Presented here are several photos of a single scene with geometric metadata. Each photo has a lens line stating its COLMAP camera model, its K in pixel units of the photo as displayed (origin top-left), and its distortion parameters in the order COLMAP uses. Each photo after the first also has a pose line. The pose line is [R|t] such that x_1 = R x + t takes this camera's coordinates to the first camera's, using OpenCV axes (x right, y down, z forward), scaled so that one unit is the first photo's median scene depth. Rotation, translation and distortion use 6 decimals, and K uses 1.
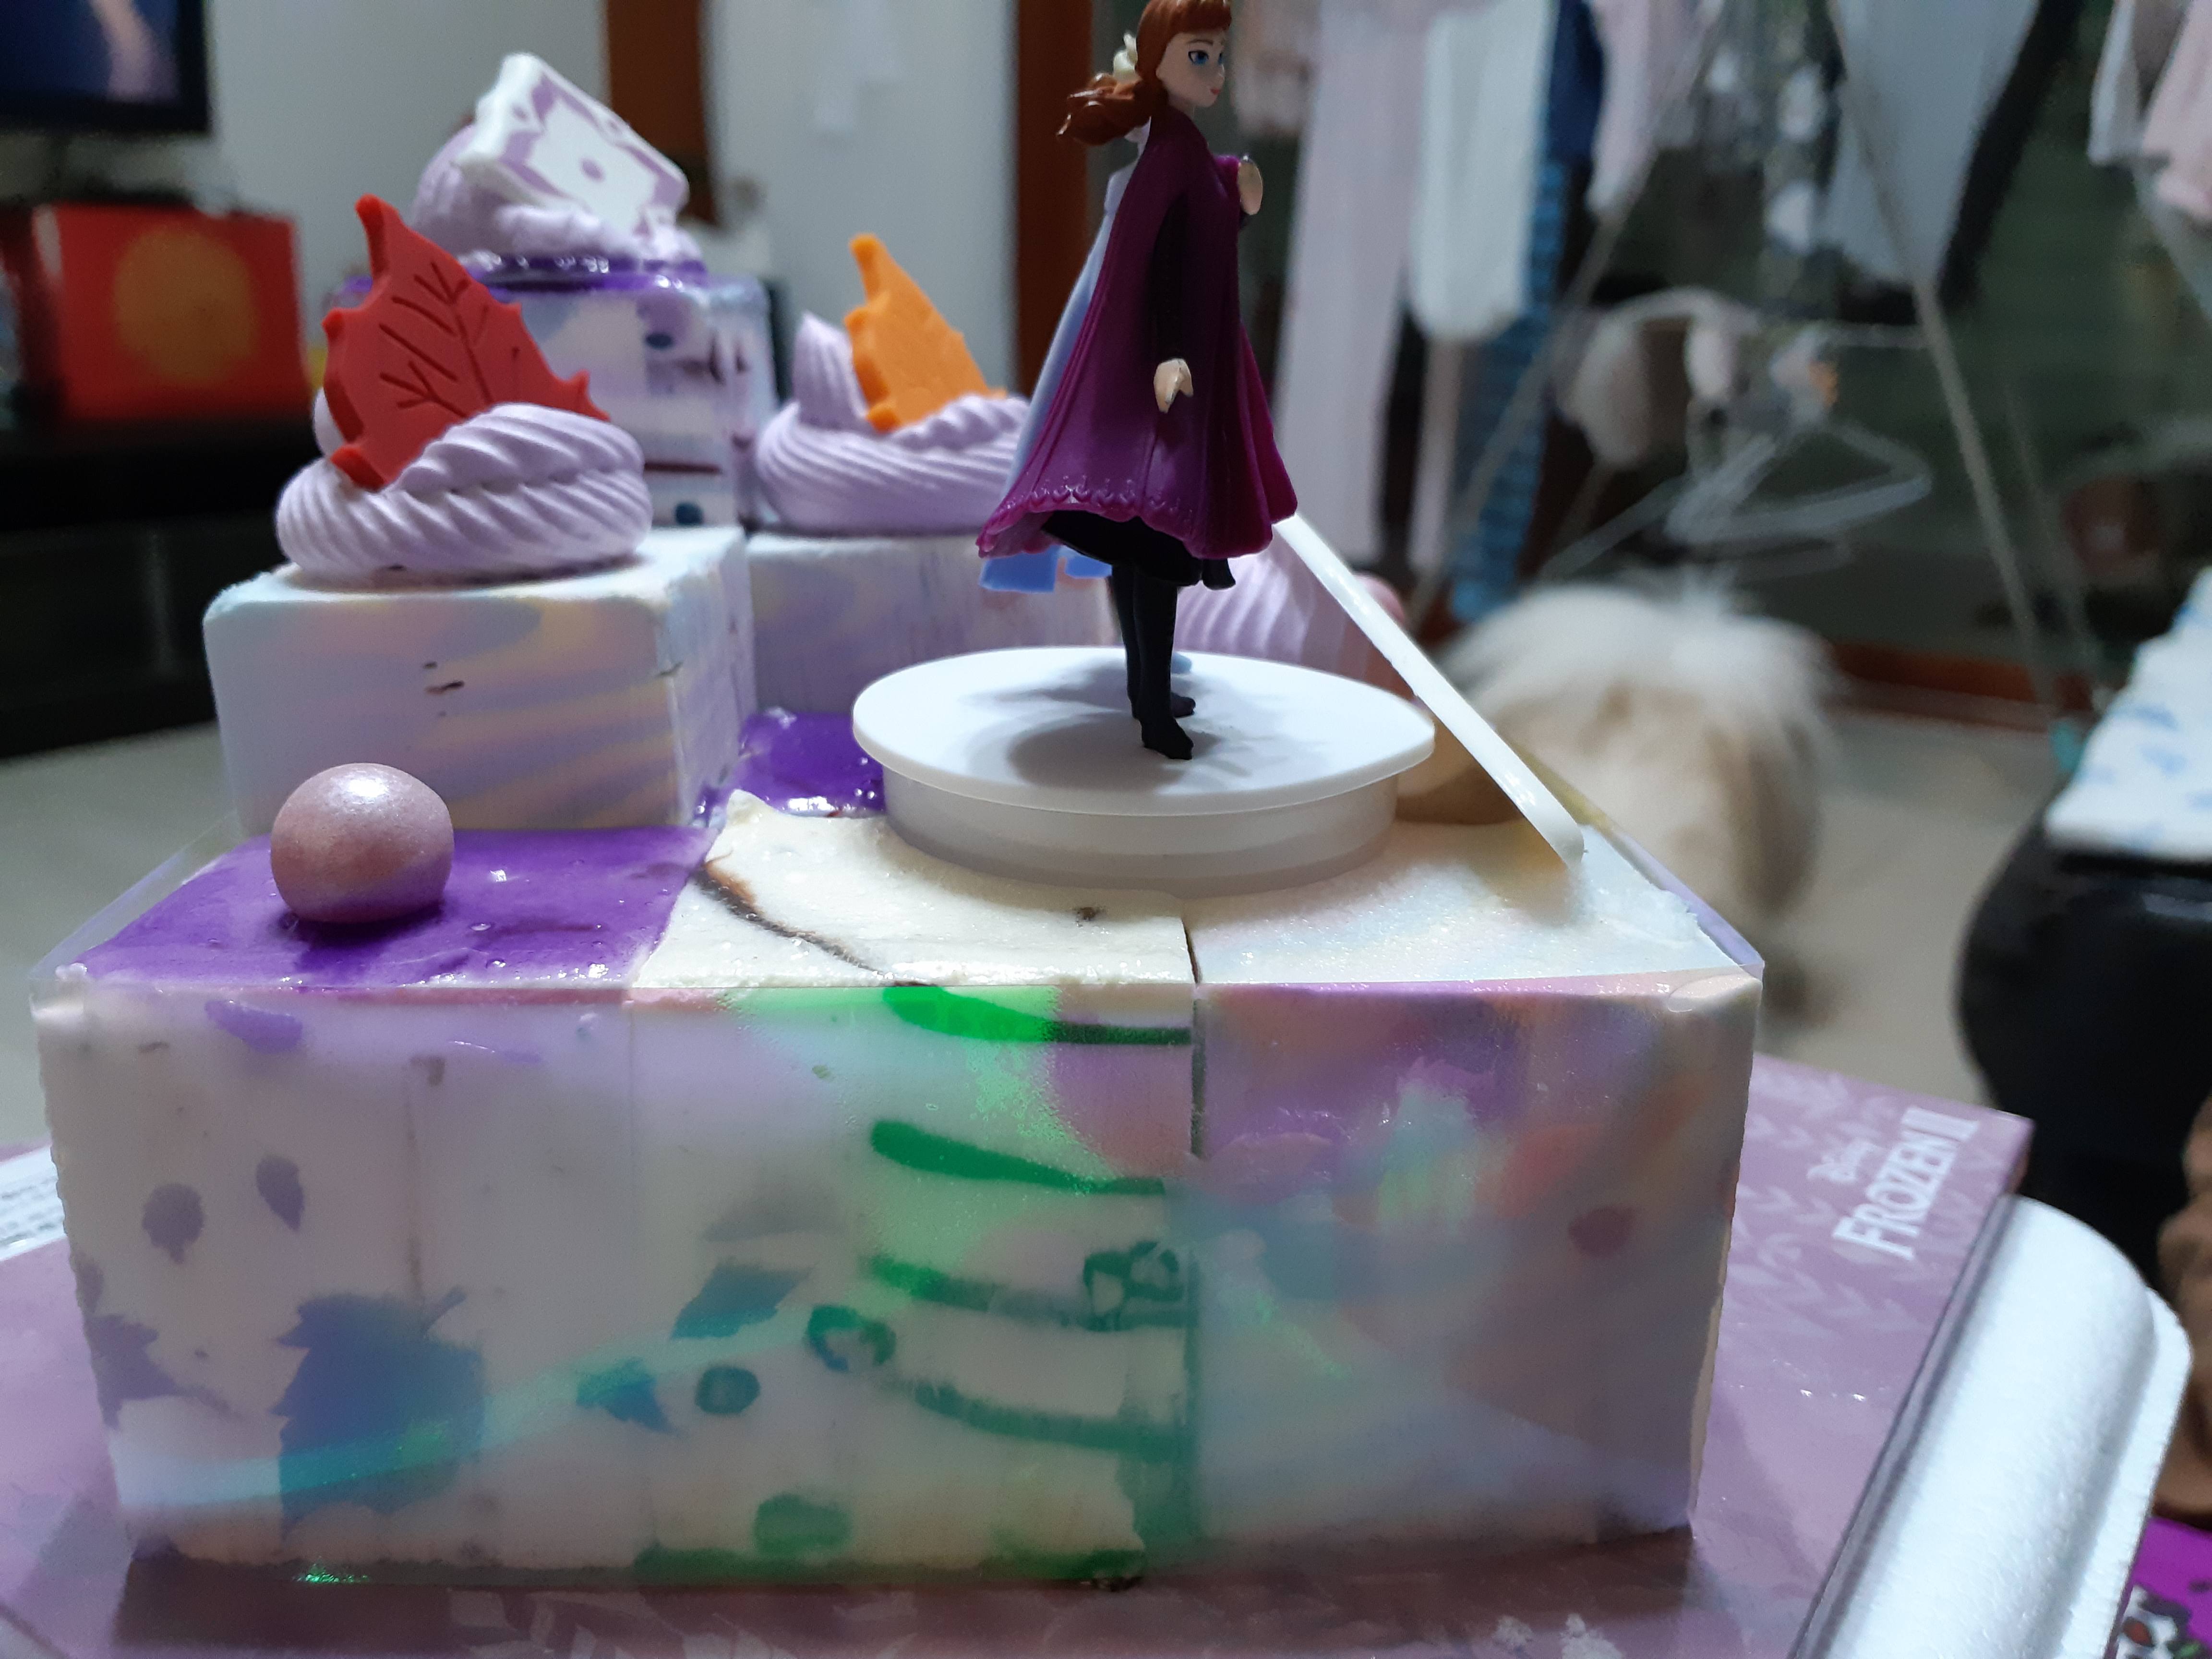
lens RADIAL K [[1795.3, 0, 1106.8], [0, 1795.3, 834.7], [0, 0, 1]] dist [0.015067, -0.036542]
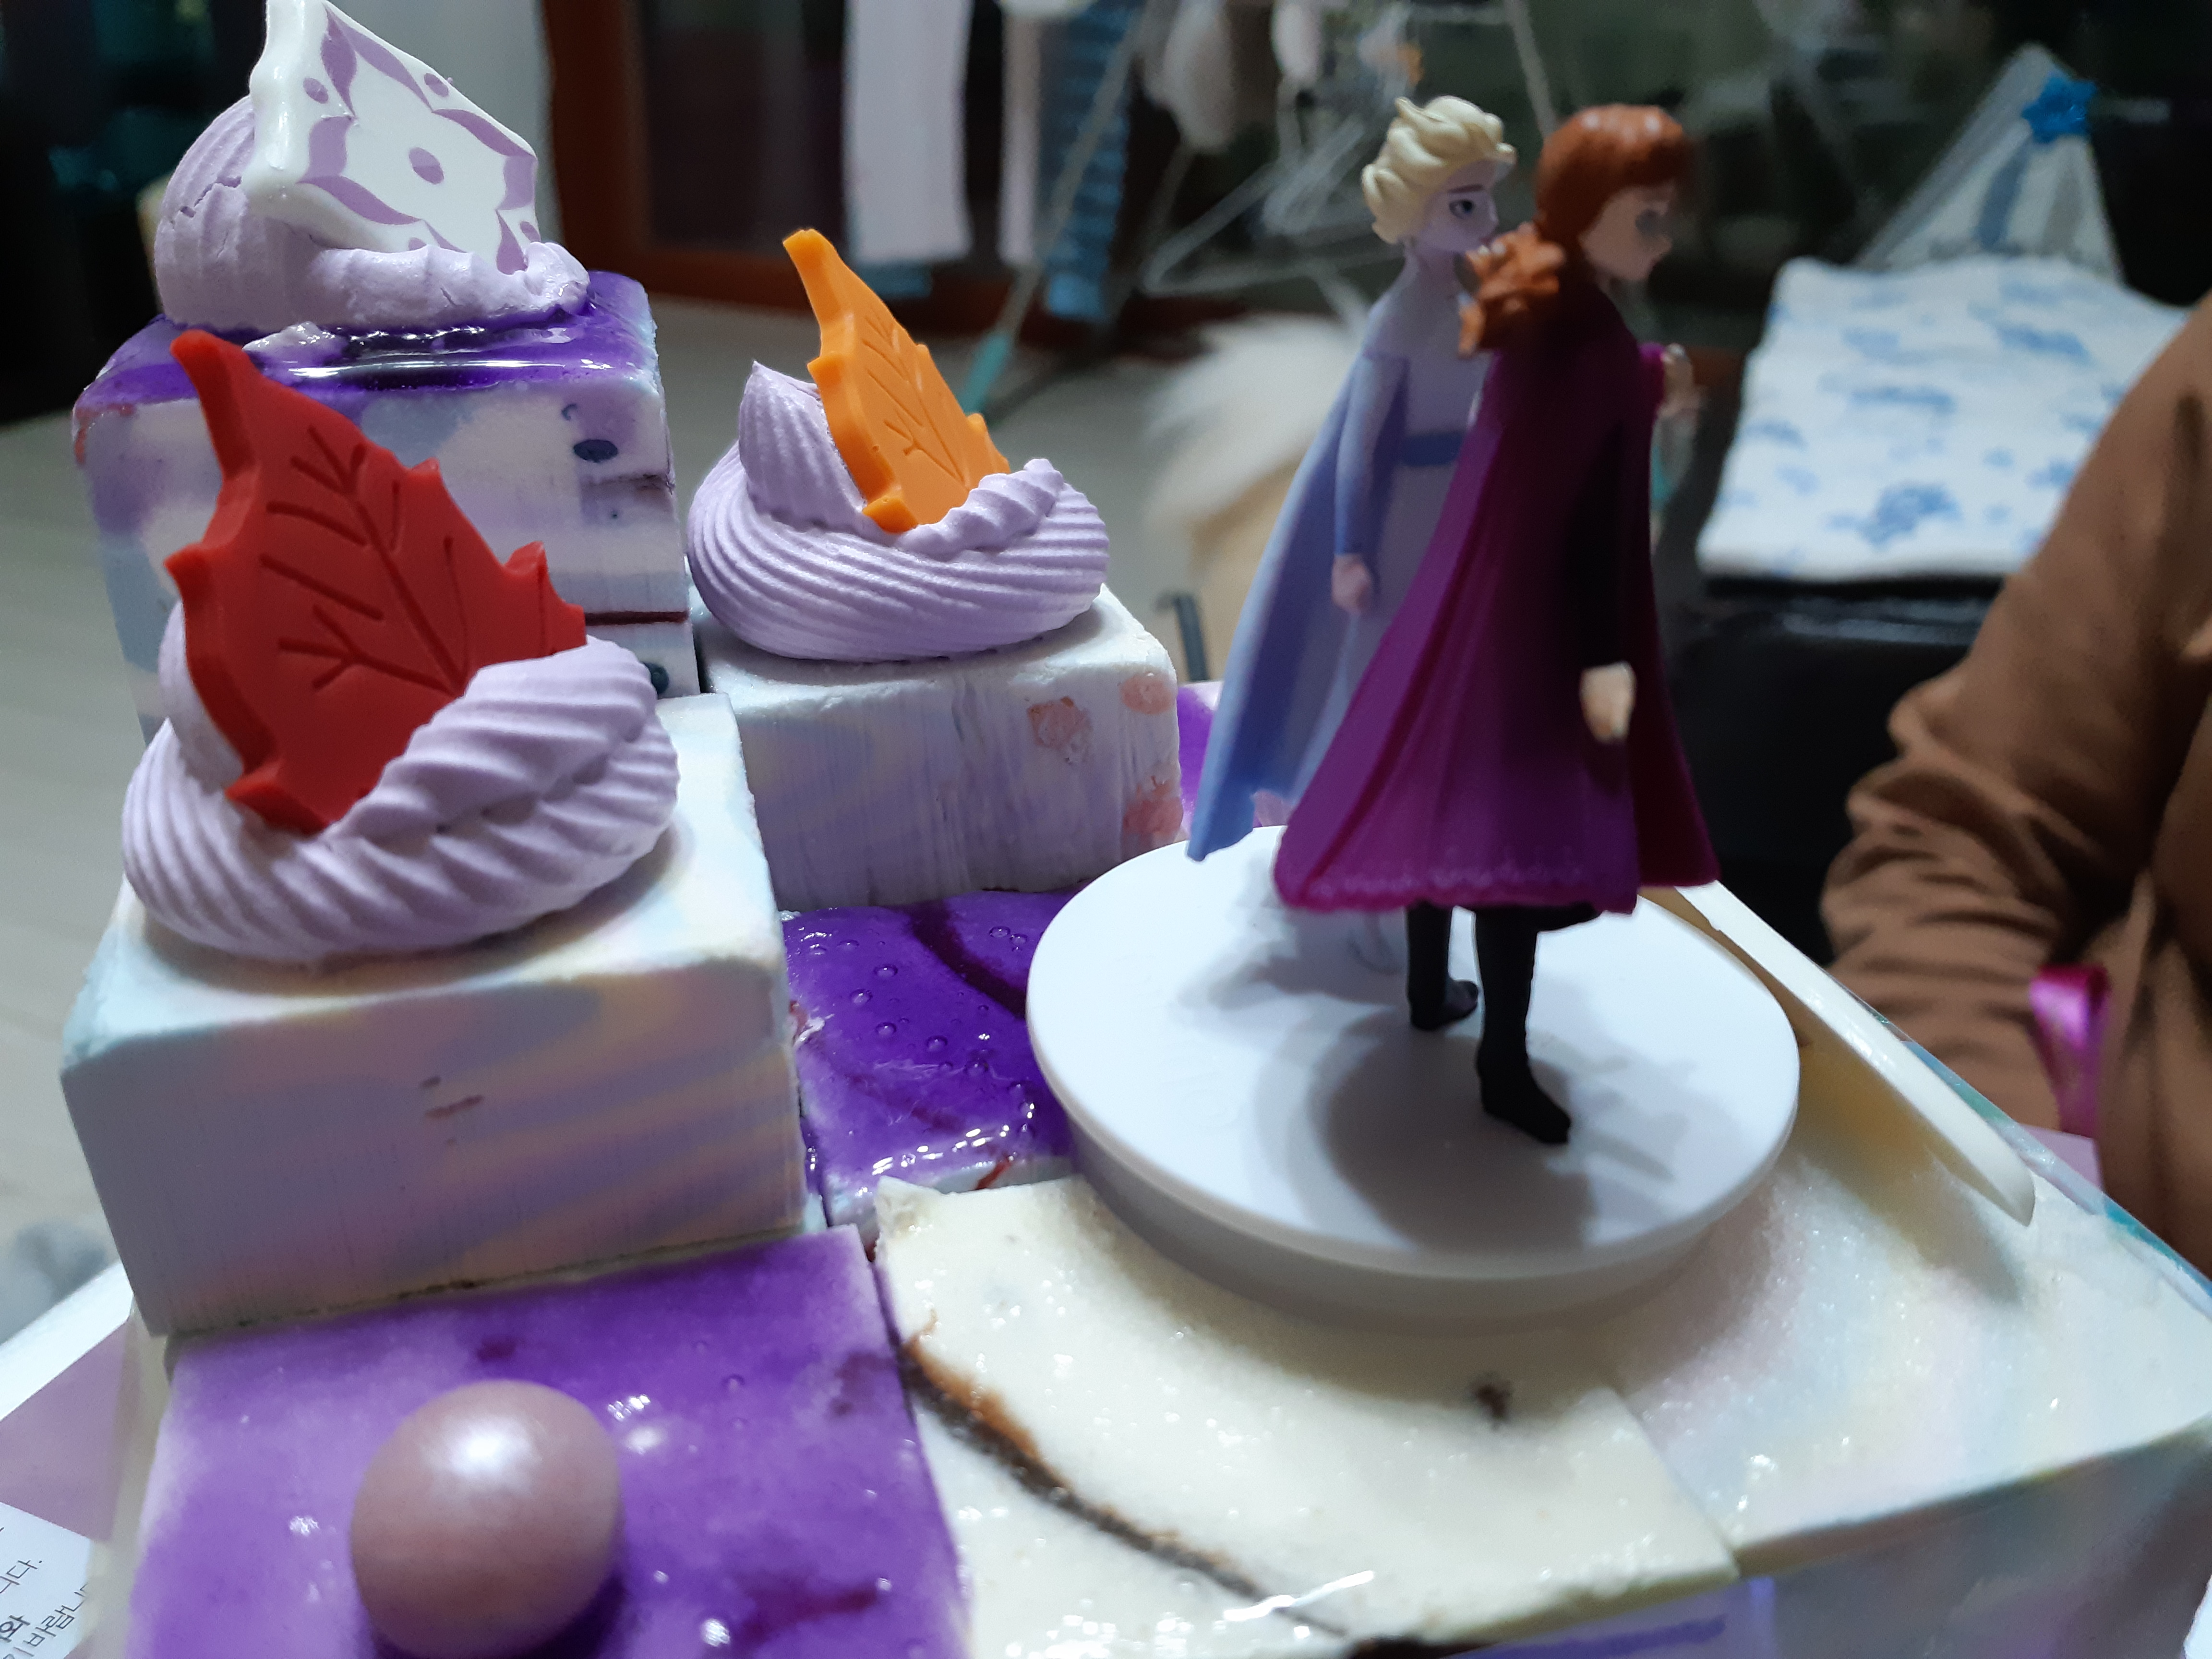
lens RADIAL K [[1795.3, 0, 1103.4], [0, 1795.3, 826.0], [0, 0, 1]] dist [0.015067, -0.036542]
pose [[0.972984, -0.098441, 0.208834, -0.213269], [0.063129, 0.983509, 0.169482, -0.233019], [-0.222074, -0.151720, 0.963153, 0.252660]]
